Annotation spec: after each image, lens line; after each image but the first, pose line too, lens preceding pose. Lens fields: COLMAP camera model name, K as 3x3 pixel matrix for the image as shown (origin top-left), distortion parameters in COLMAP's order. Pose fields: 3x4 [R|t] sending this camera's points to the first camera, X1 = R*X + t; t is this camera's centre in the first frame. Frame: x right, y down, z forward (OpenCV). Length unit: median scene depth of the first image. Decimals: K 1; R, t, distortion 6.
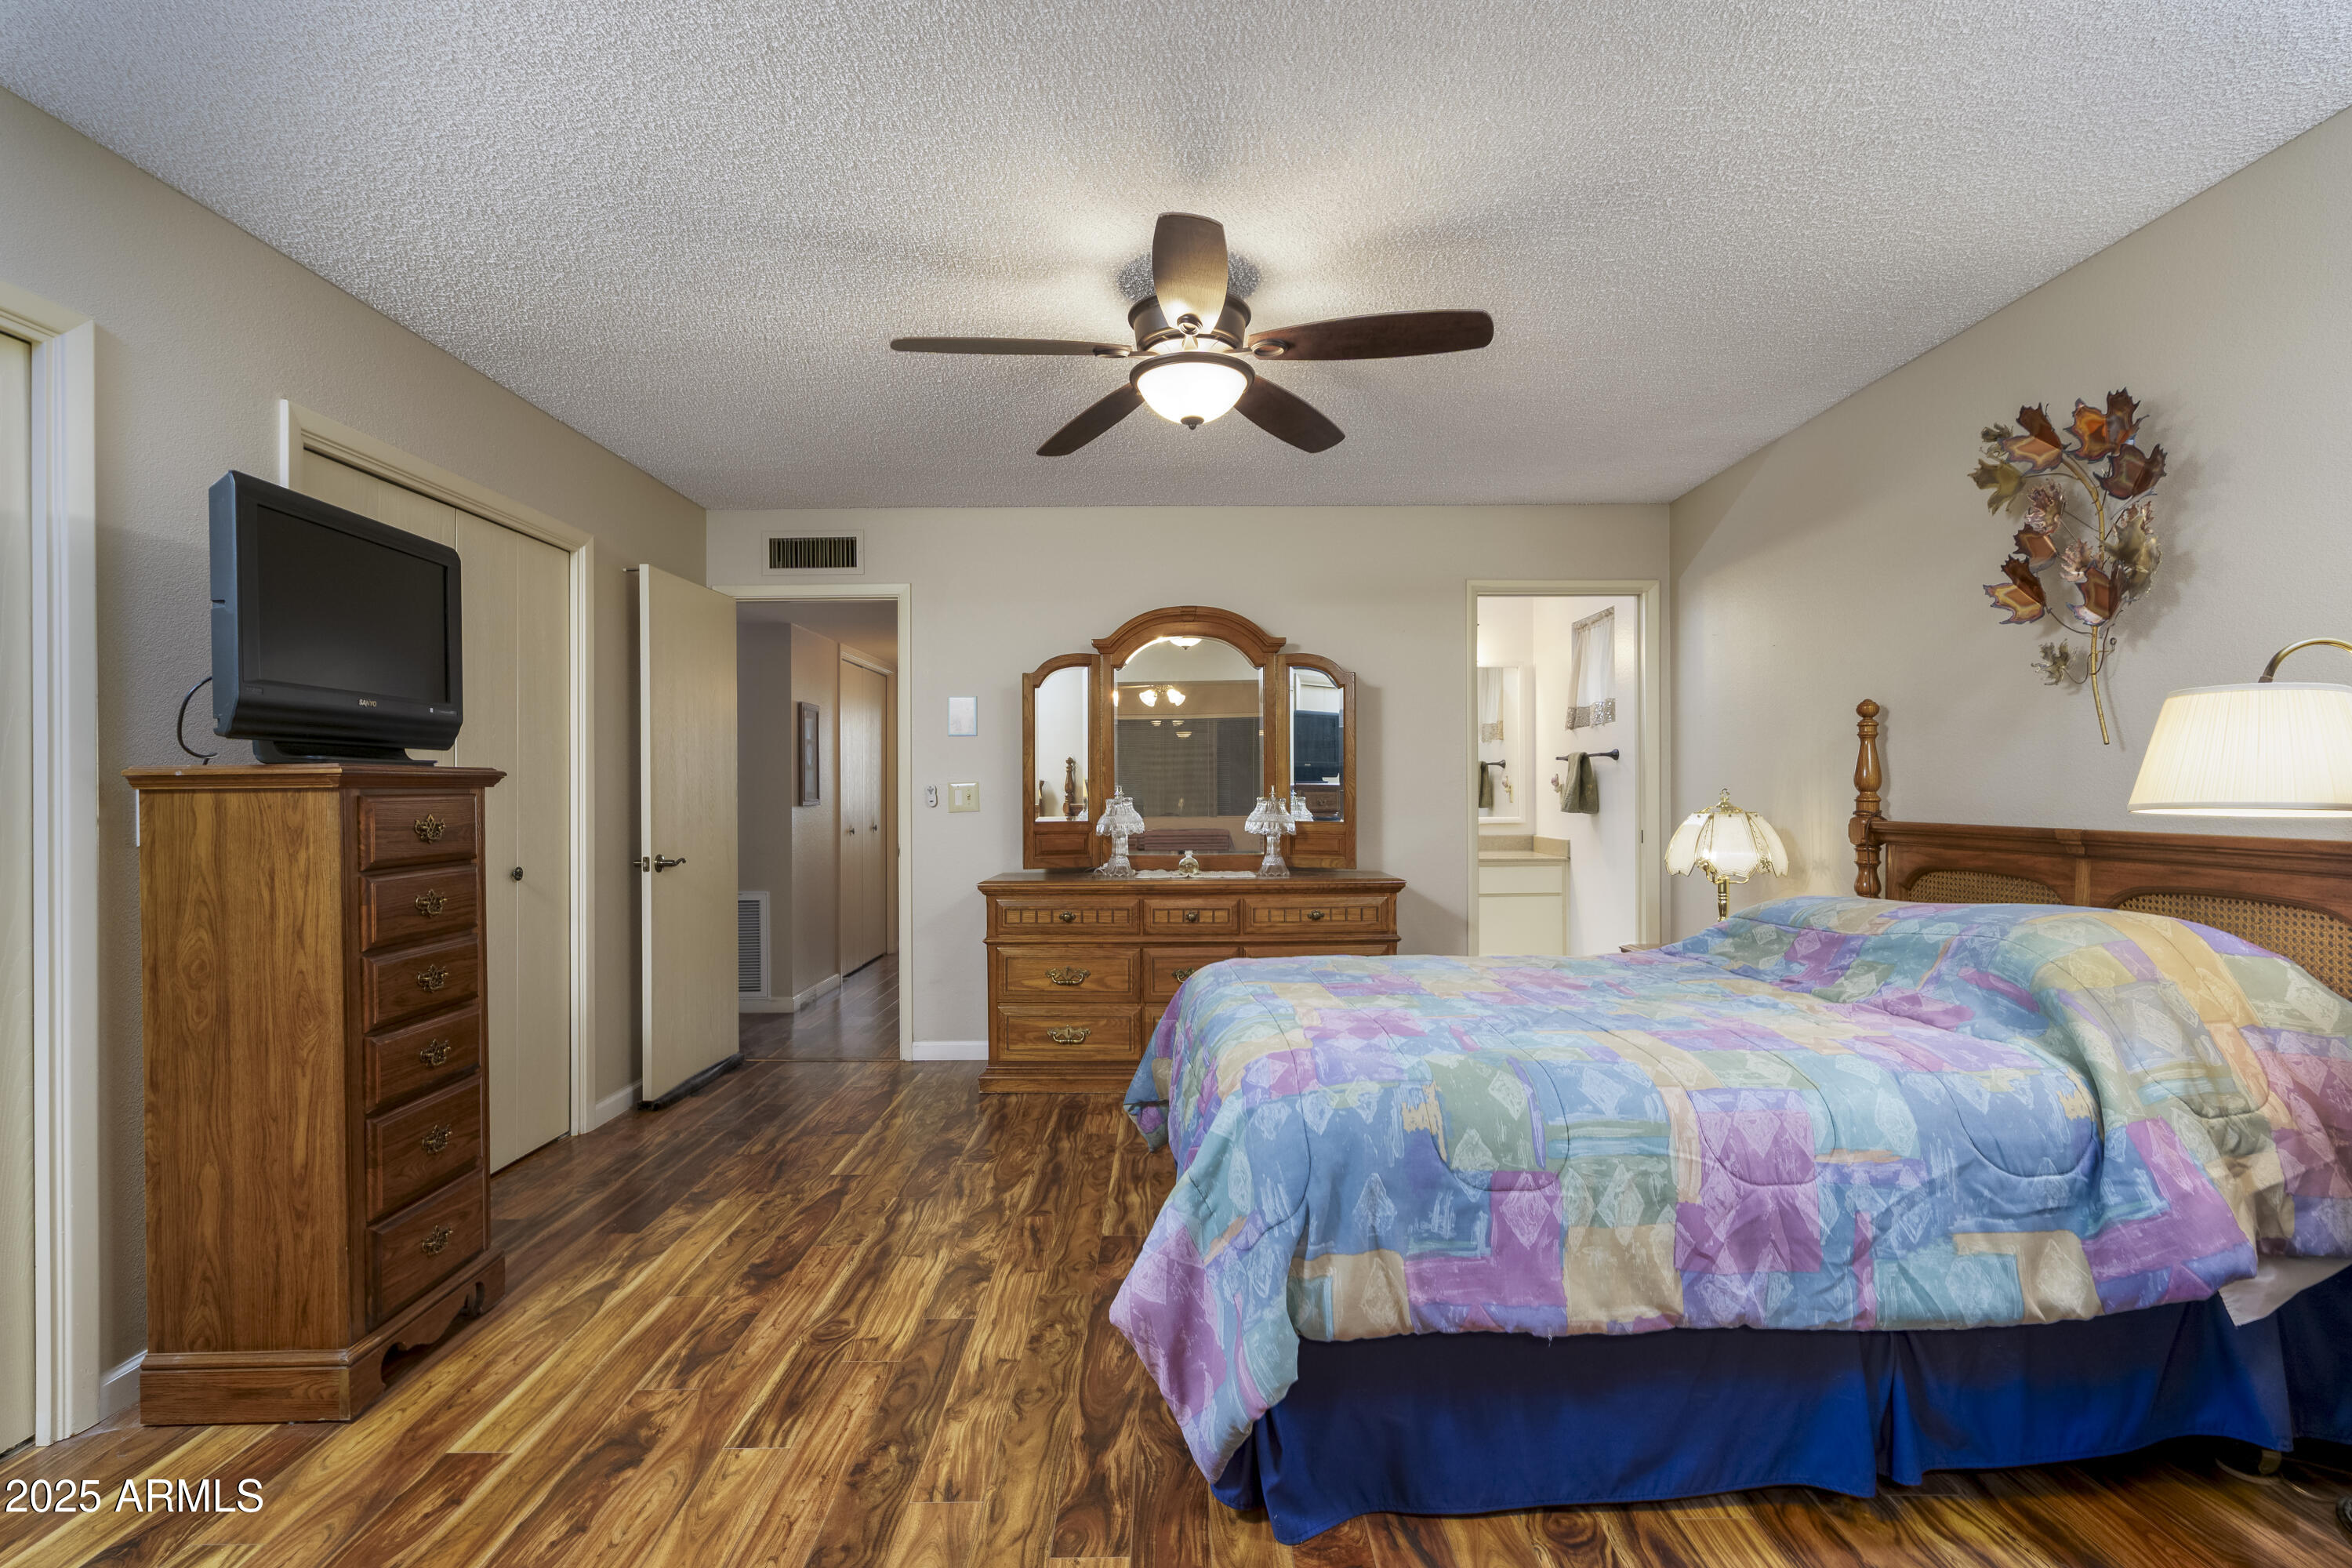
lens RADIAL K [[1097.1, 0, 1165.8], [0, 1097.1, 789.3], [0, 0, 1]] dist [-0.008474, 0.001253]
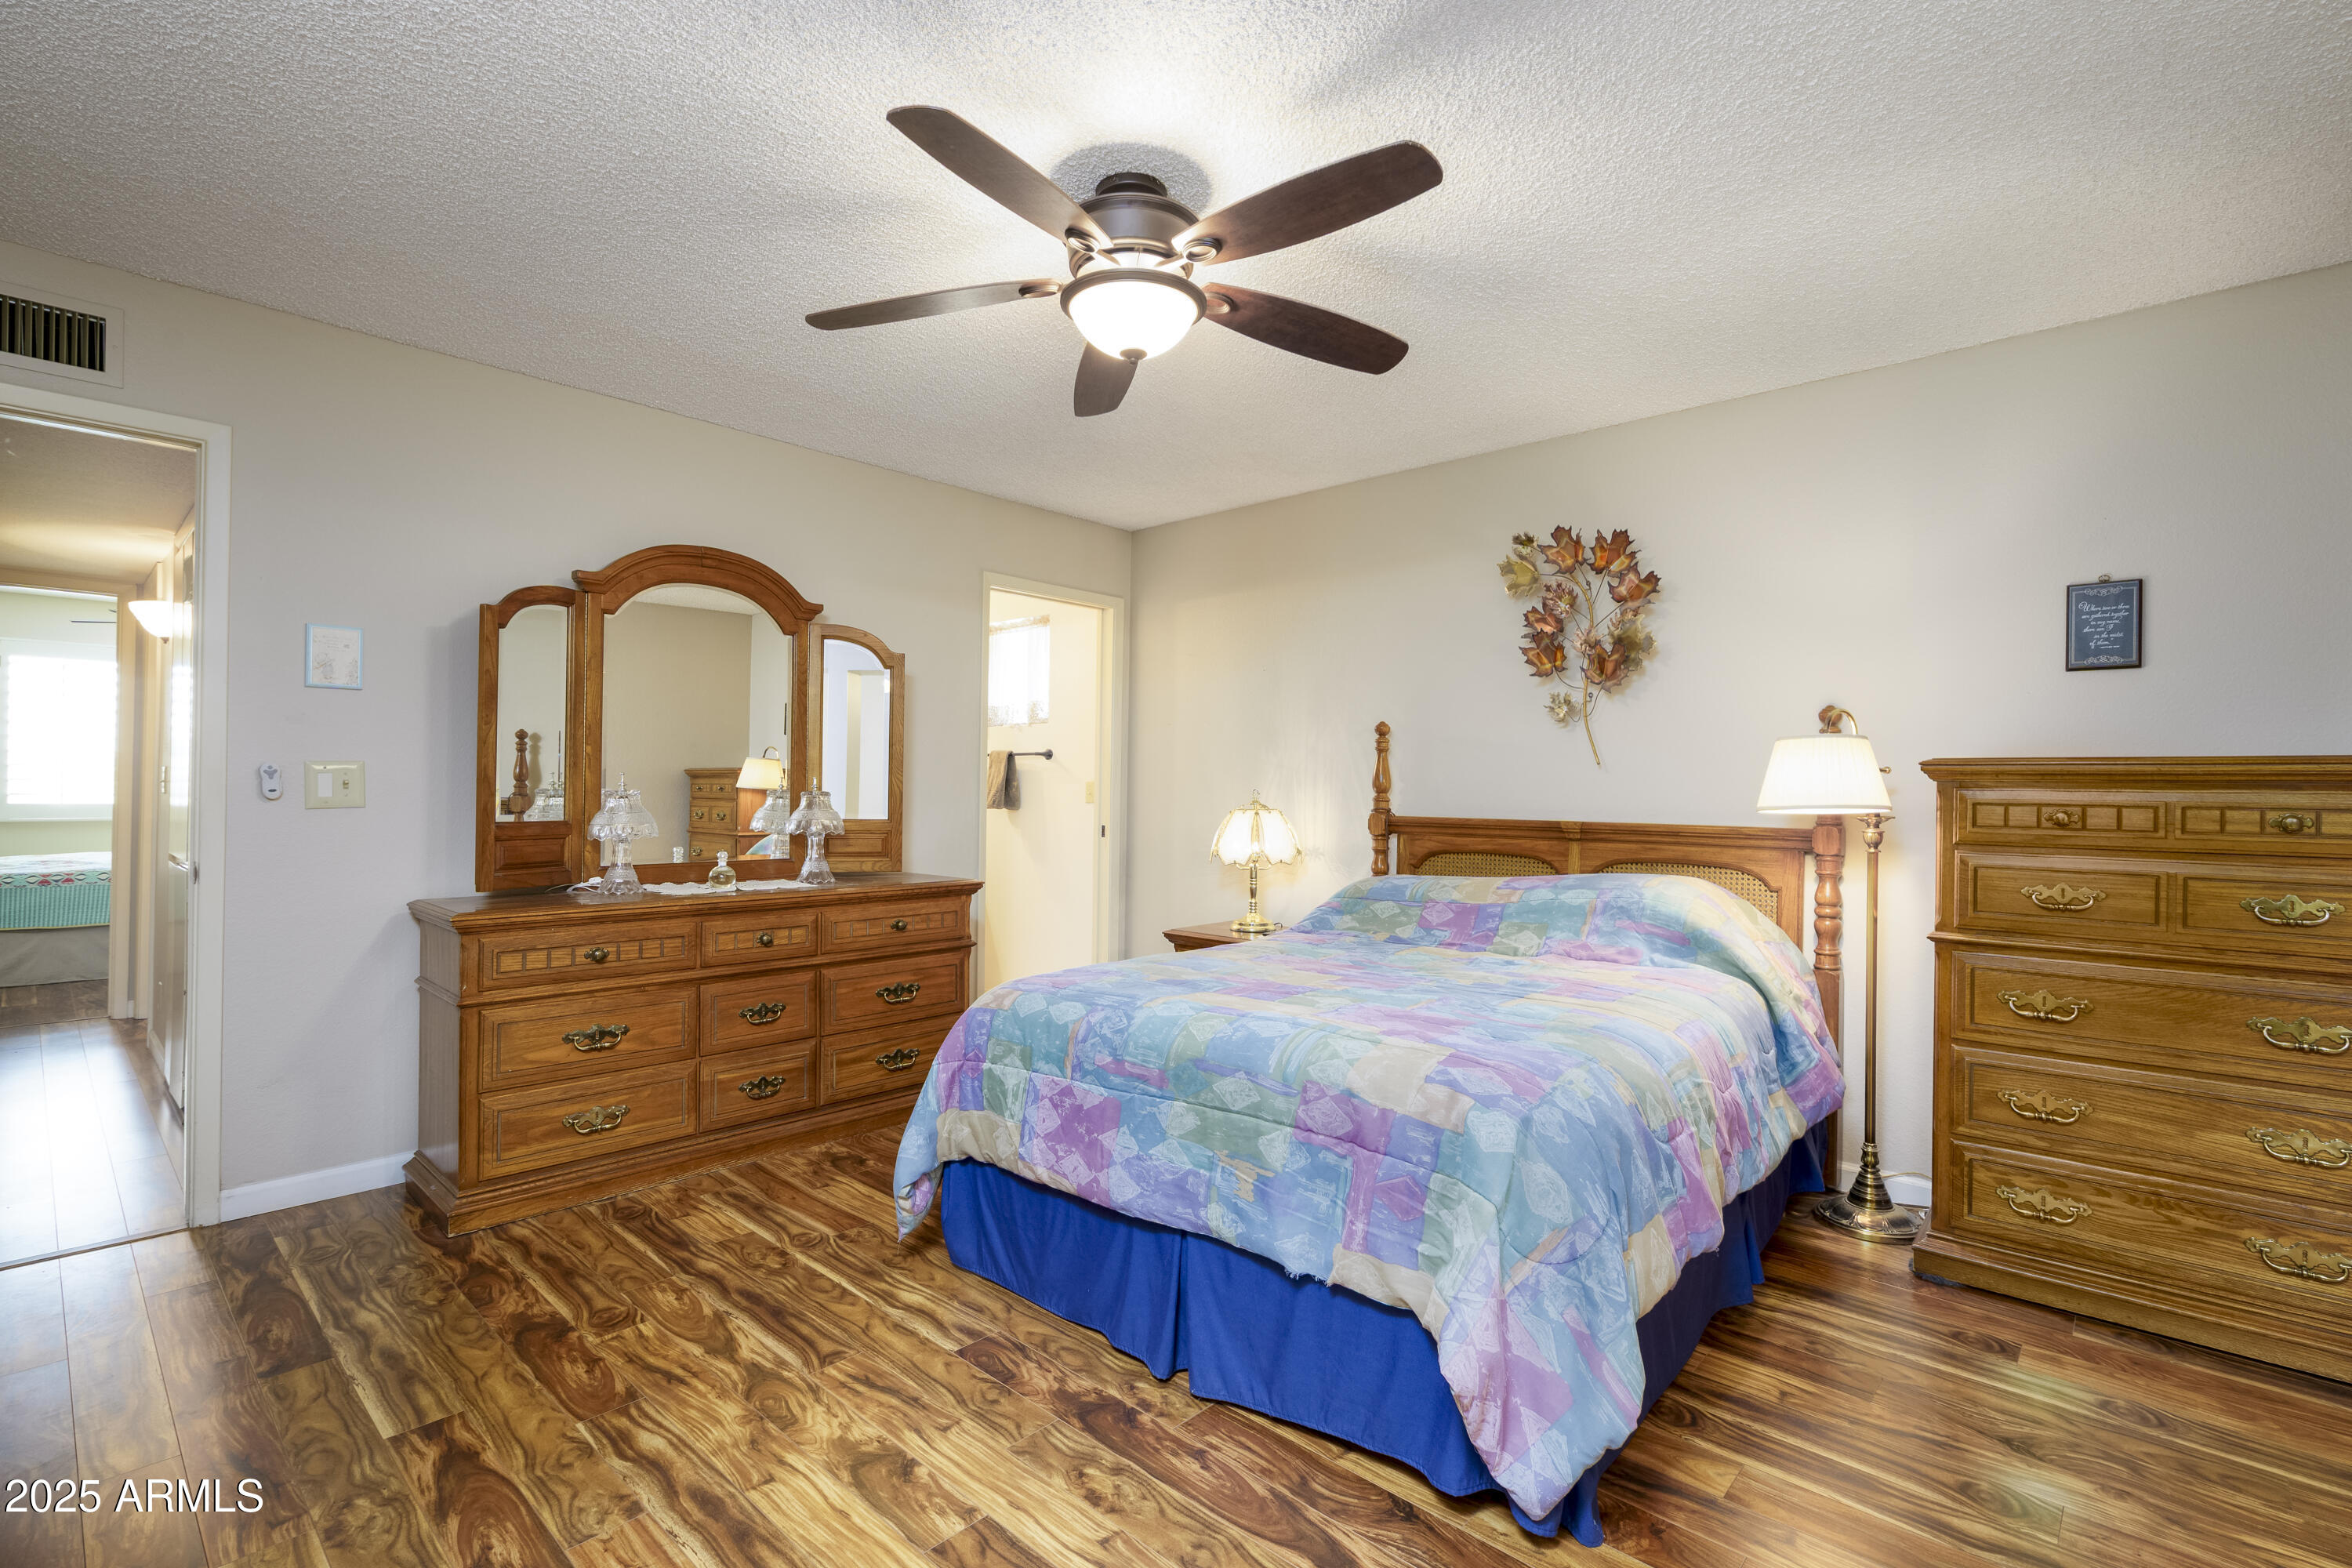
lens RADIAL K [[1077.5, 0, 1173.7], [0, 1077.5, 784.0], [0, 0, 1]] dist [-0.007292, 0.000876]
pose [[0.674791, 0.017901, 0.737792, -0.549357], [-0.017334, 0.999814, -0.008404, 0.006962], [-0.737805, -0.007118, 0.674976, 0.387812]]
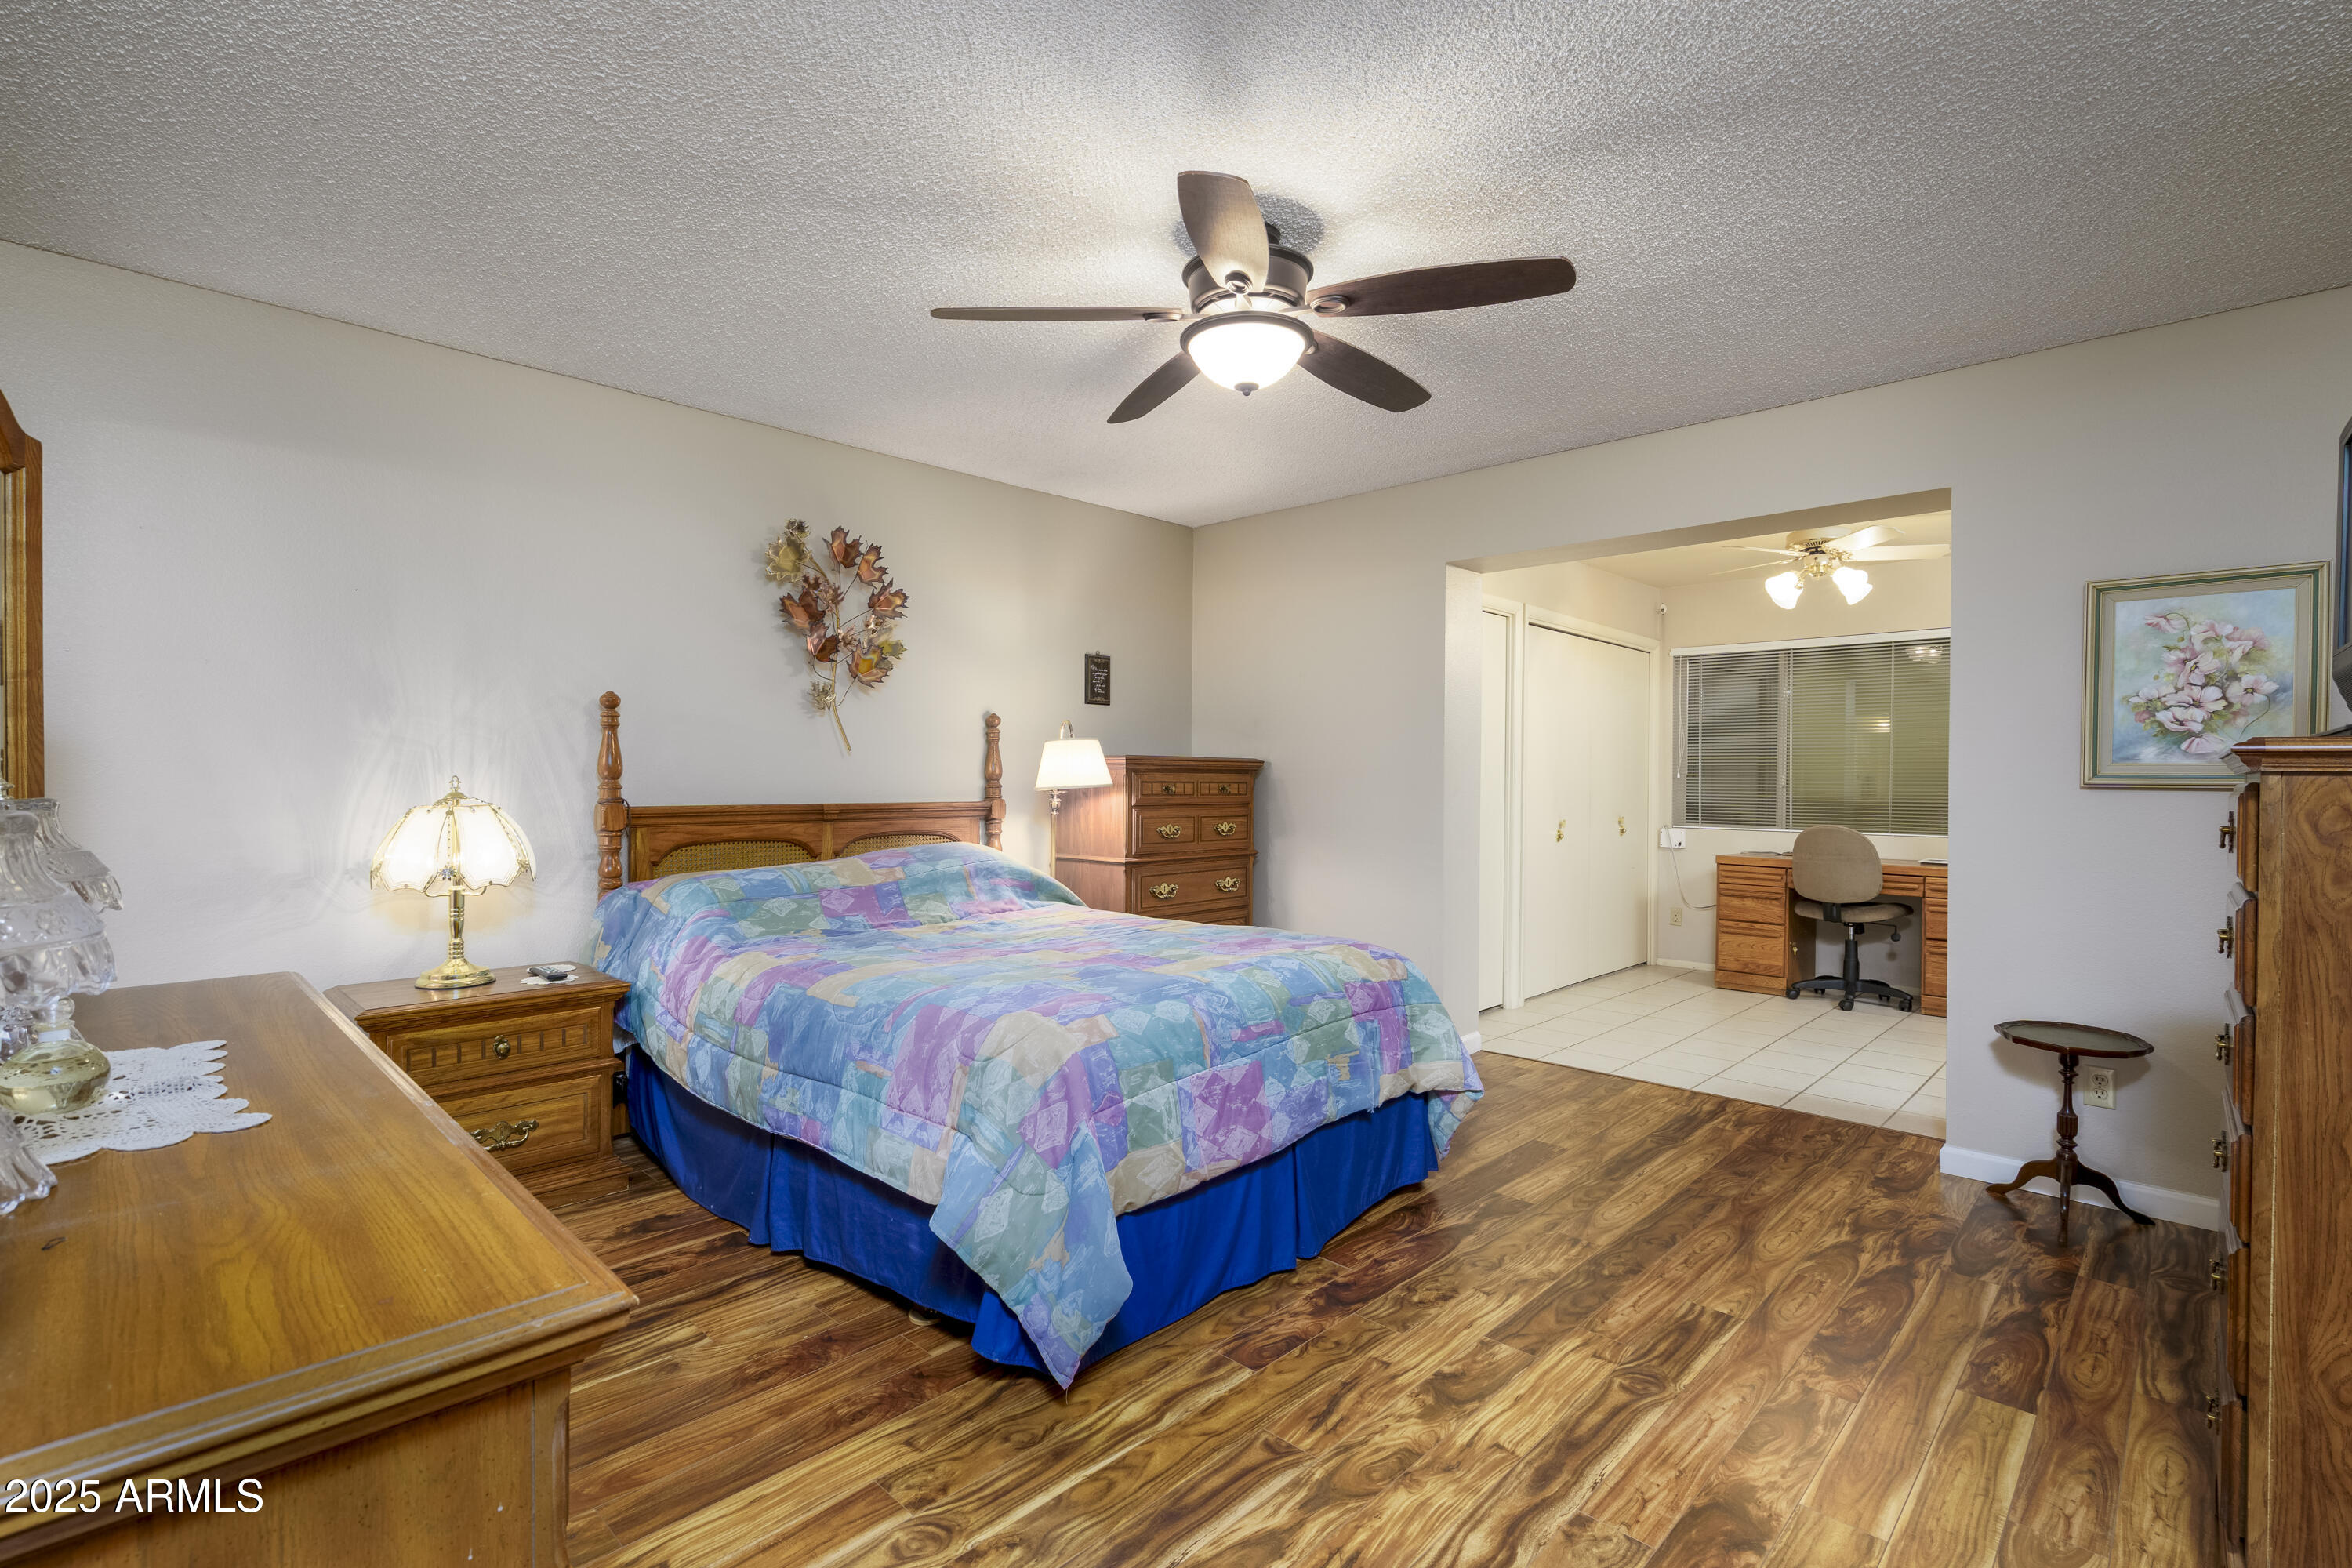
lens RADIAL K [[1077.5, 0, 1173.7], [0, 1077.5, 784.0], [0, 0, 1]] dist [-0.007292, 0.000876]
pose [[-0.723512, -0.001958, 0.690309, -0.549220], [-0.001444, 0.999998, 0.001324, 0.005015], [-0.690310, -0.000039, -0.723514, 1.645536]]
